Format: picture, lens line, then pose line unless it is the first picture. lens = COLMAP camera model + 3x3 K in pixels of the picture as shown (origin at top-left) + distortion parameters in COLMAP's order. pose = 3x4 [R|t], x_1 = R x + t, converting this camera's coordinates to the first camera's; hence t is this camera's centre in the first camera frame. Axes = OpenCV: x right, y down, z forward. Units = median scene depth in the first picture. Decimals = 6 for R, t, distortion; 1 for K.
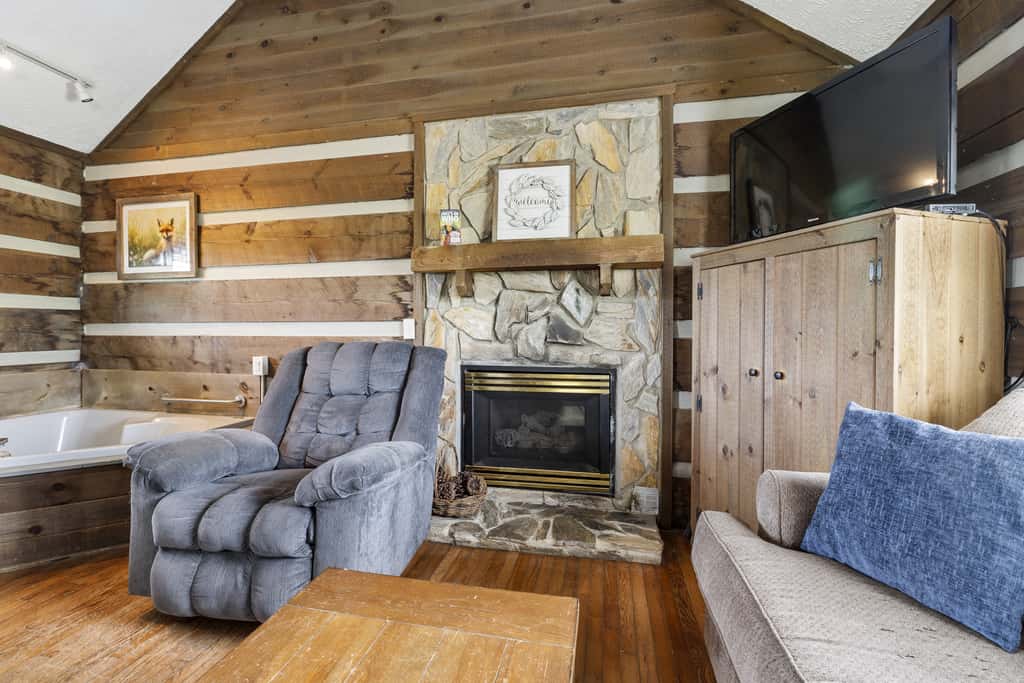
lens RADIAL K [[454.6, 0, 510.8], [0, 454.6, 334.4], [0, 0, 1]] dist [0.000353, -0.000117]
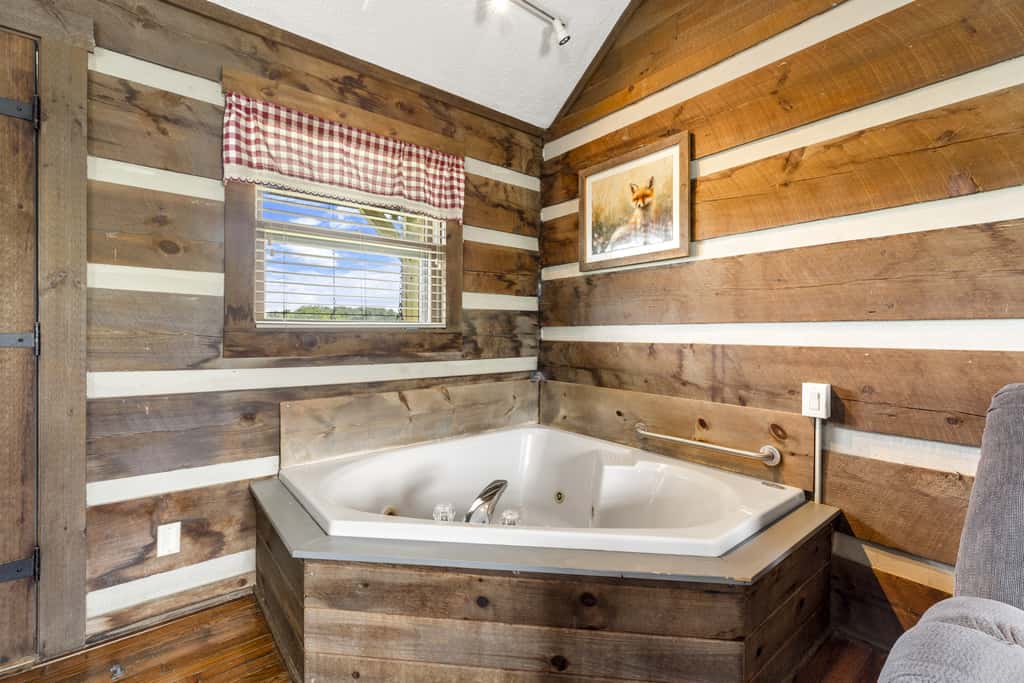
lens RADIAL K [[444.9, 0, 510.5], [0, 444.9, 328.8], [0, 0, 1]] dist [0.001685, 0.000660]
pose [[0.779213, -0.003261, -0.626751, -0.475877], [-0.007595, 0.999864, -0.014645, -0.007225], [0.626713, 0.016171, 0.779082, 0.319637]]
